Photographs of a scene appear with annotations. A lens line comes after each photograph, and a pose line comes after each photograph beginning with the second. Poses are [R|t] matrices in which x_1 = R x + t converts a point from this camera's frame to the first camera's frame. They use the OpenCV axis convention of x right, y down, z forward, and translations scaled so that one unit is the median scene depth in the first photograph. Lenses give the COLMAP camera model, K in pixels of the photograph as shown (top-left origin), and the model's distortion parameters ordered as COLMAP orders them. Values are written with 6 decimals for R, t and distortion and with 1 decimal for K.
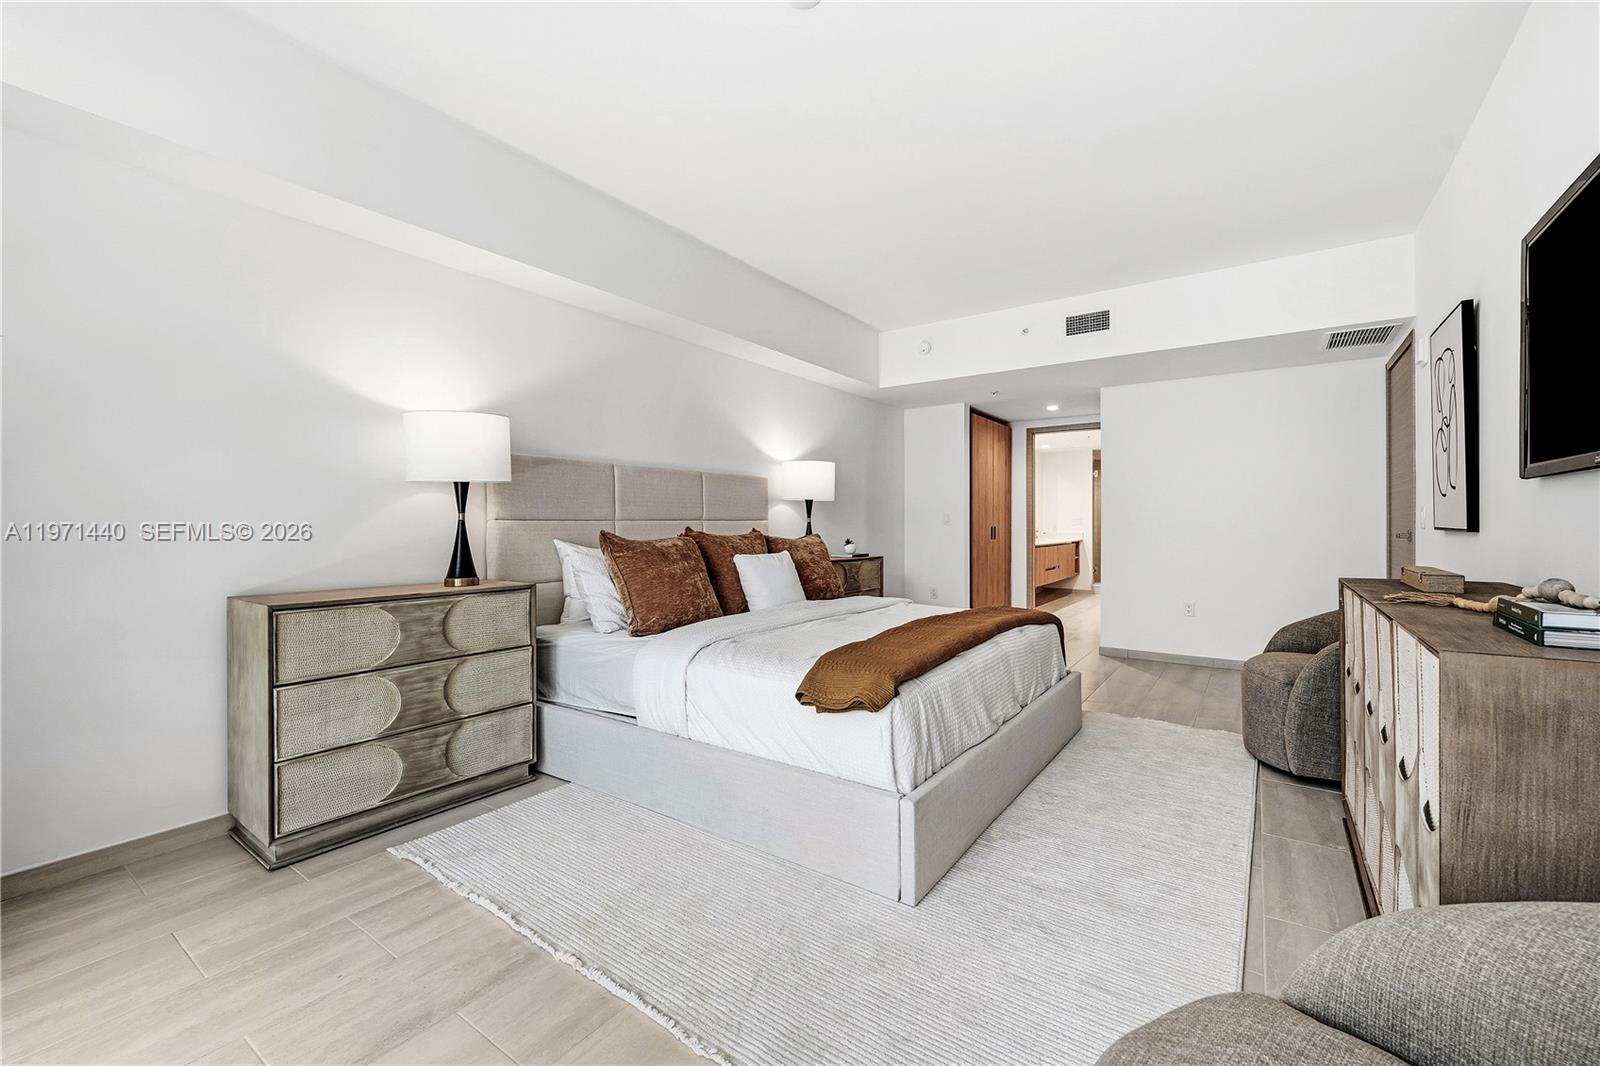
lens RADIAL K [[661.4, 0, 800.0], [0, 661.4, 533.0], [0, 0, 1]] dist [0.000175, 0.000001]
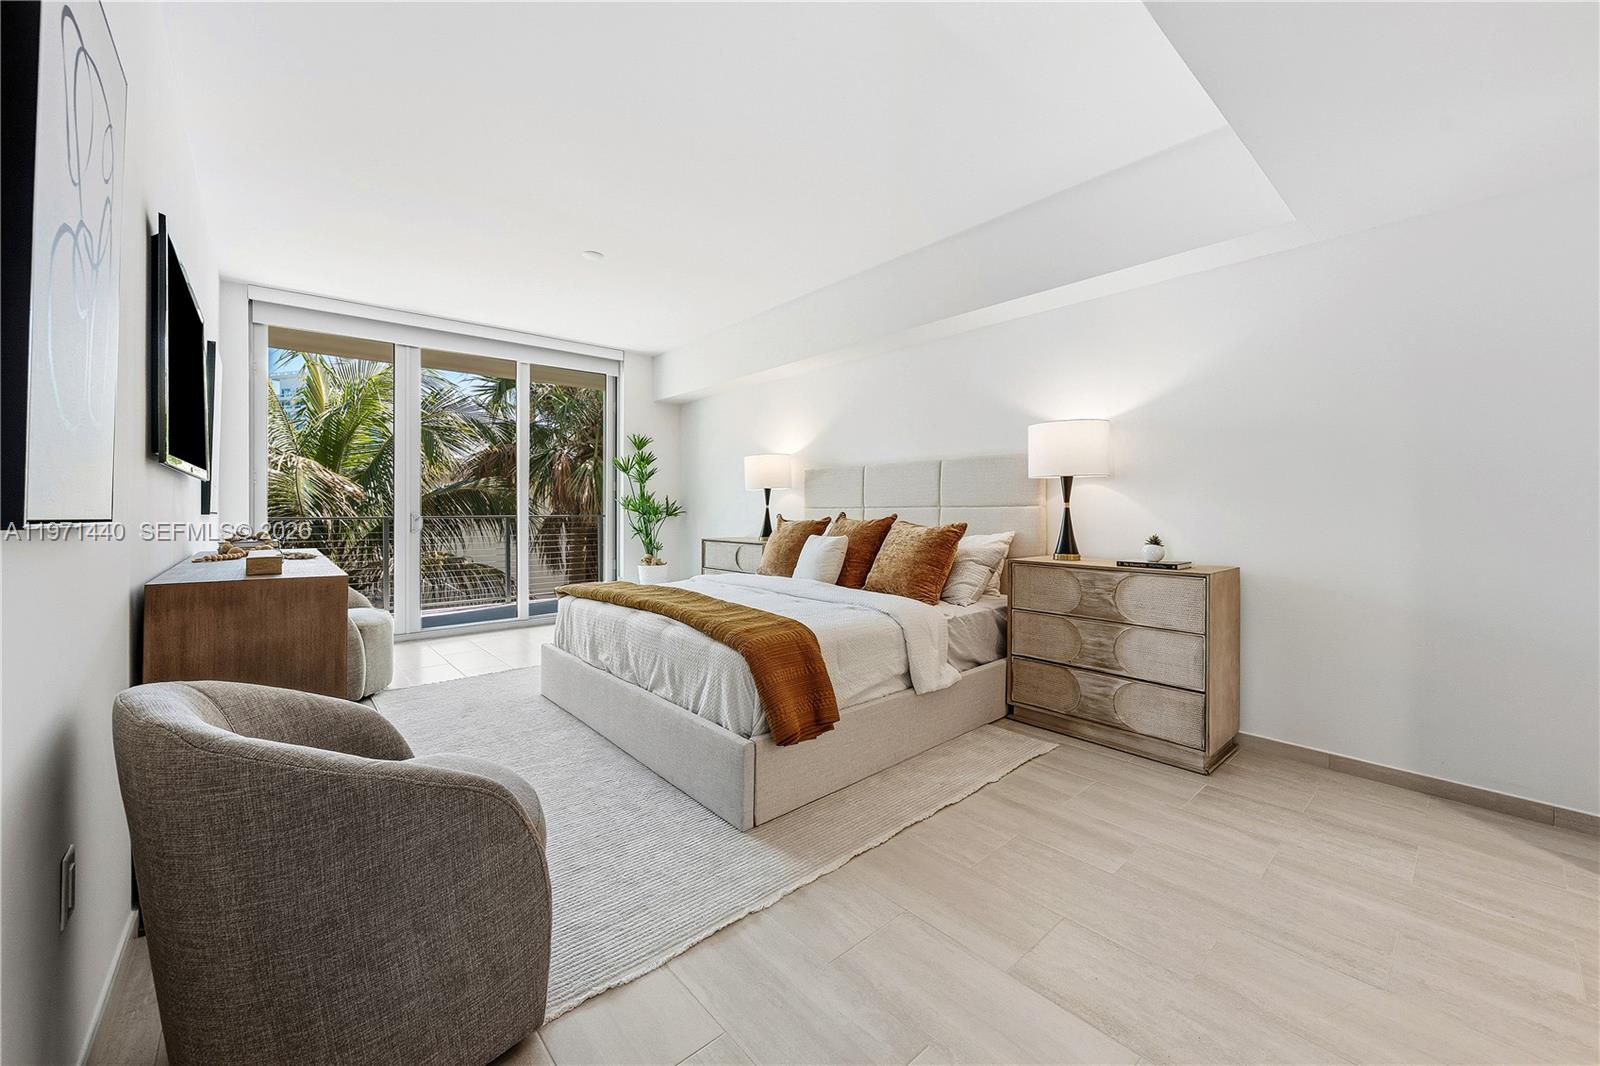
lens RADIAL K [[606.8, 0, 801.5], [0, 606.8, 514.1], [0, 0, 1]] dist [-0.000029, -0.000001]
pose [[-0.229867, 0.002484, -0.973219, 0.946946], [-0.017966, 0.999816, 0.006795, -0.012104], [0.973056, 0.019046, -0.229780, 1.168483]]
